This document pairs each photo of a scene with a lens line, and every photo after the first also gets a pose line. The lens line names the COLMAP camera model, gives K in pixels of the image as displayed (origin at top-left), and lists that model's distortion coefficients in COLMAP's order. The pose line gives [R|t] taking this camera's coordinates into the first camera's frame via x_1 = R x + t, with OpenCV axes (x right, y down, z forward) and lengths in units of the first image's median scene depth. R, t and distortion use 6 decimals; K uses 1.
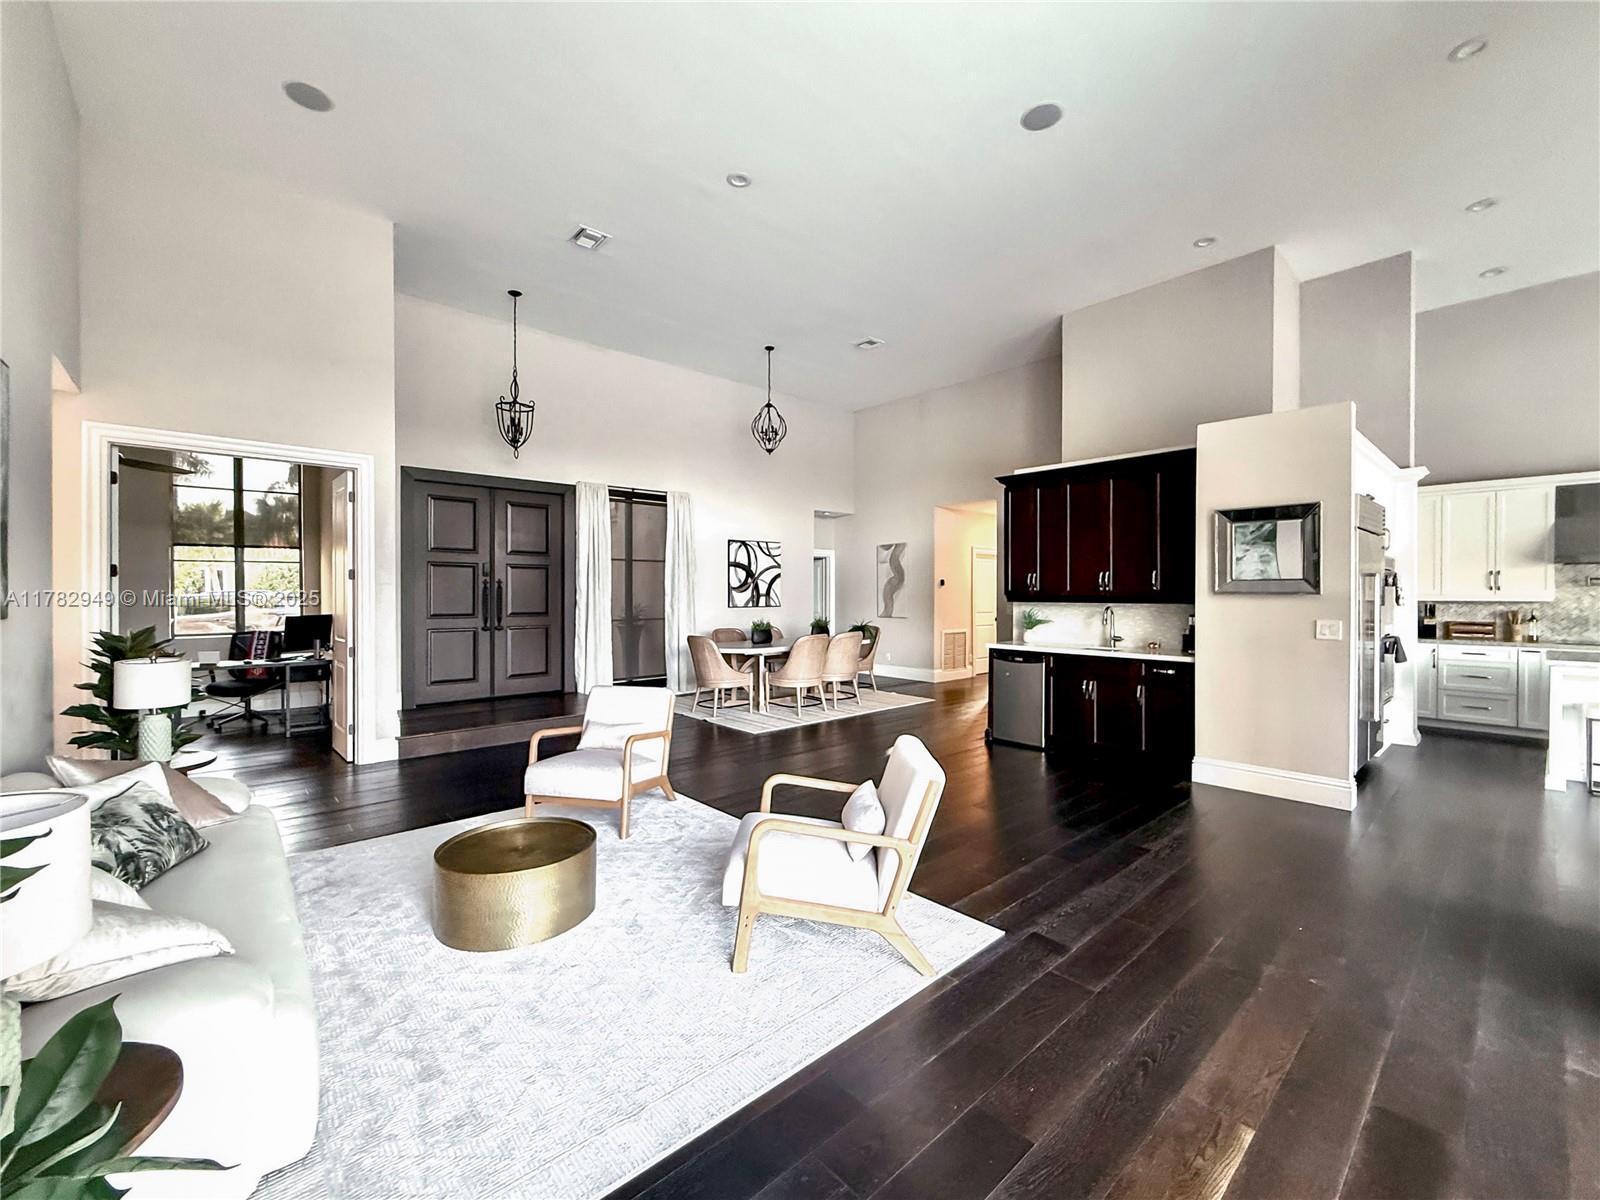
lens RADIAL K [[647.6, 0, 807.0], [0, 647.6, 598.3], [0, 0, 1]] dist [-0.000697, 0.000048]
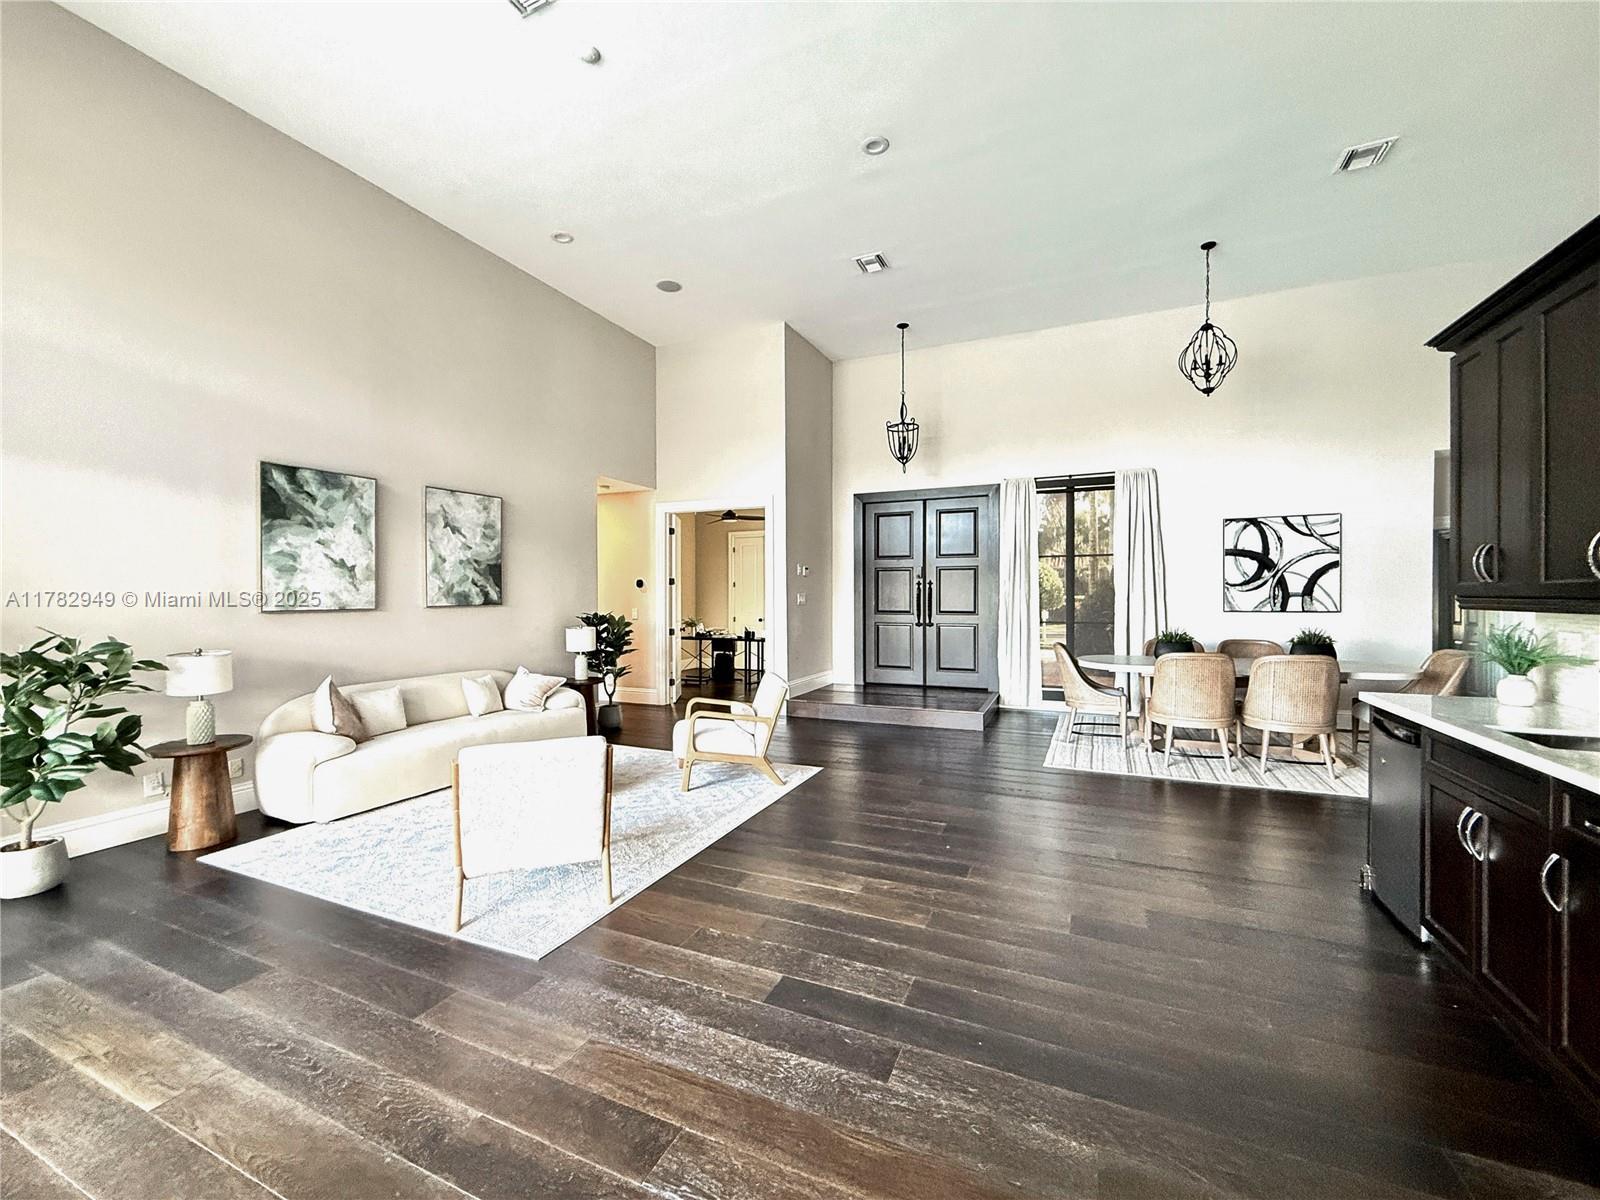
lens RADIAL K [[647.6, 0, 796.7], [0, 647.6, 602.0], [0, 0, 1]] dist [-0.000697, 0.000048]
pose [[0.413851, 0.009286, -0.910297, 0.402734], [-0.004619, 0.999957, 0.008101, -0.000387], [0.910333, 0.000852, 0.413876, 0.297095]]
